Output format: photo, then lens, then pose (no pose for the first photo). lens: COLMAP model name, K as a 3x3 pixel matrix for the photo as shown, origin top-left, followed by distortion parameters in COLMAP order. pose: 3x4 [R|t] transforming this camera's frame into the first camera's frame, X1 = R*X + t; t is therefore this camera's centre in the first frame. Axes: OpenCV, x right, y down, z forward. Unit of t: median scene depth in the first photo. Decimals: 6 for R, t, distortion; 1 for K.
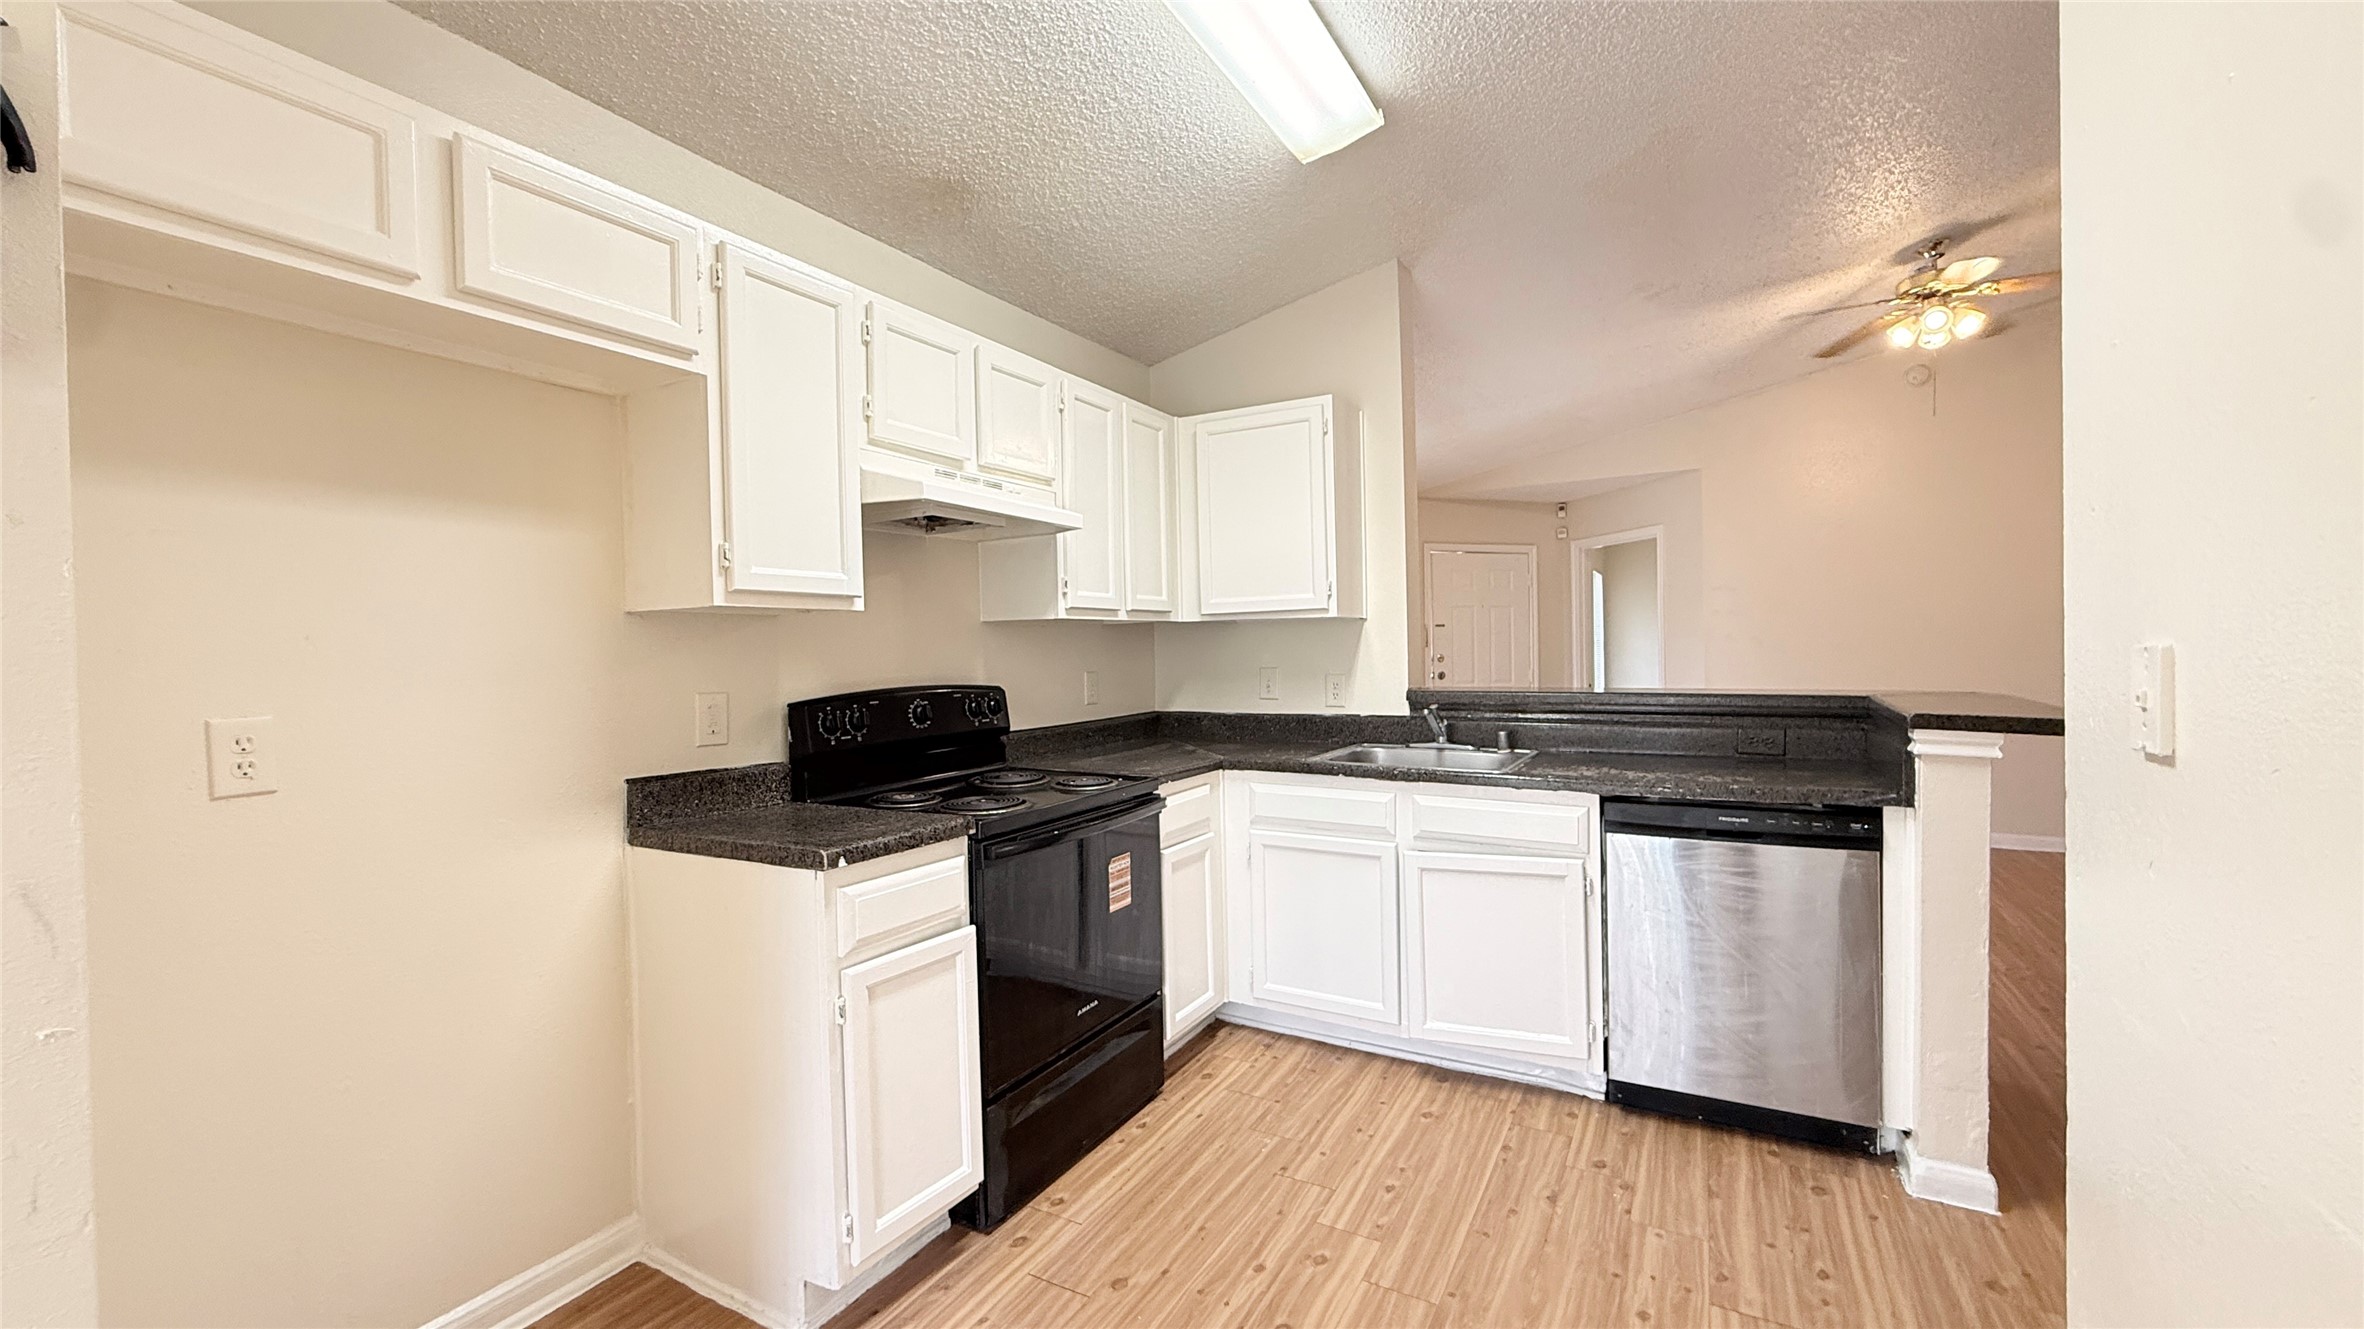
lens RADIAL K [[942.9, 0, 1175.4], [0, 942.9, 664.4], [0, 0, 1]] dist [-0.001013, -0.000219]
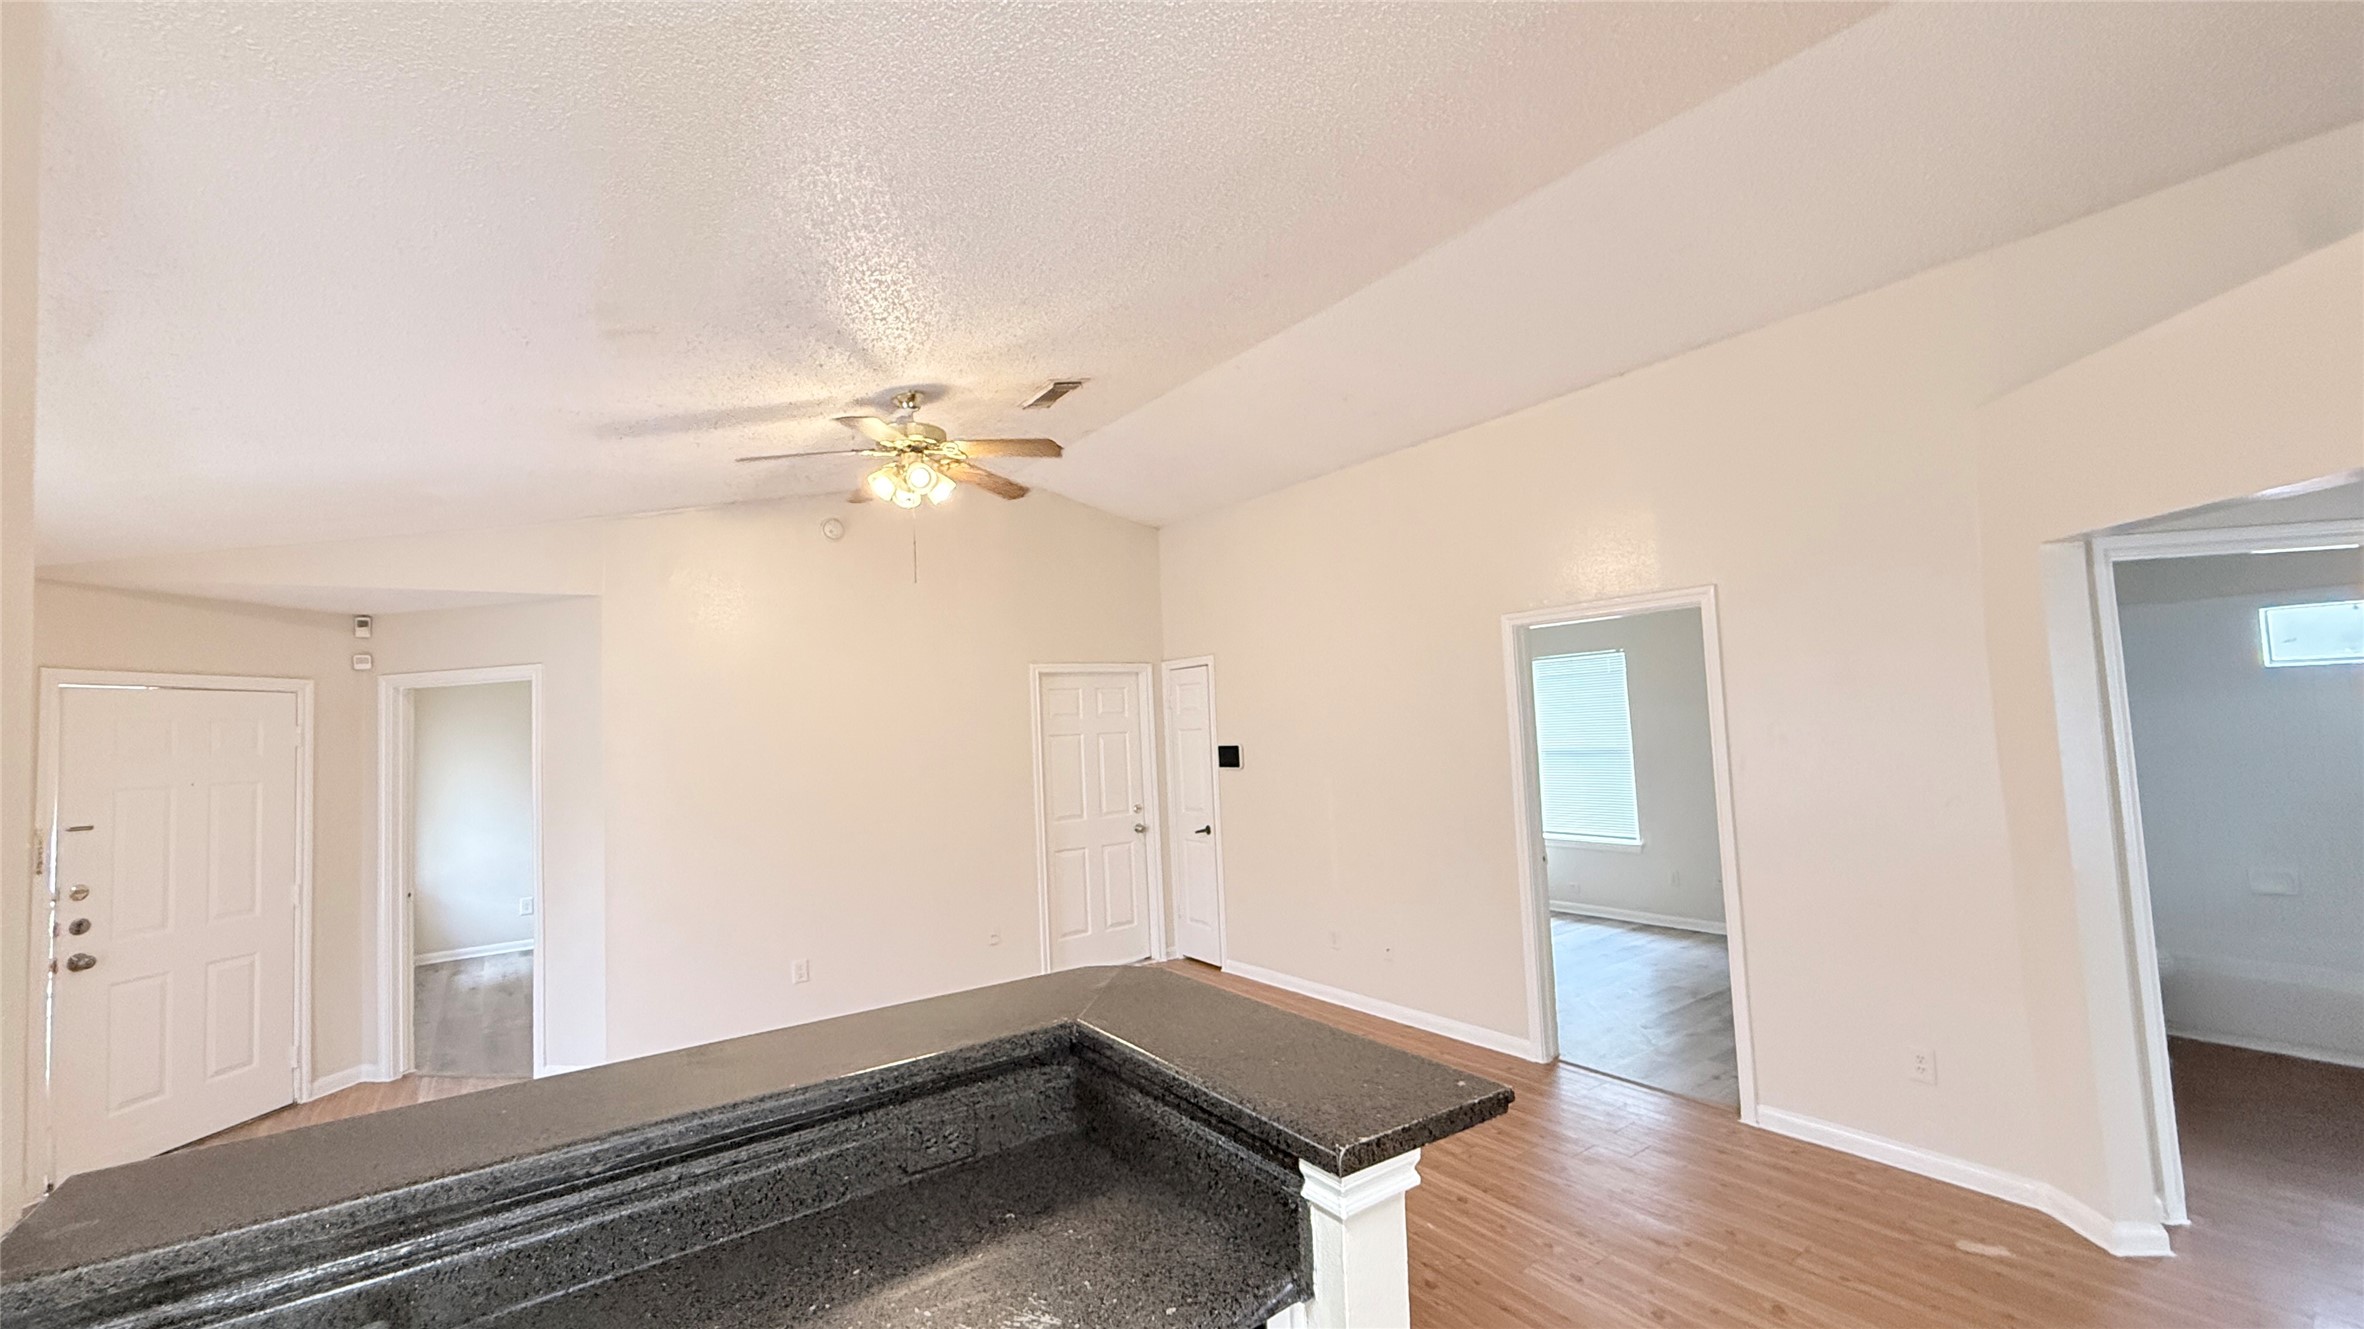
lens RADIAL K [[942.9, 0, 1175.4], [0, 942.9, 664.4], [0, 0, 1]] dist [-0.001013, -0.000219]
pose [[0.418531, 0.052918, 0.906660, 0.065138], [0.053872, 0.995097, -0.082948, -0.061518], [-0.906603, 0.083560, 0.413628, 0.258186]]
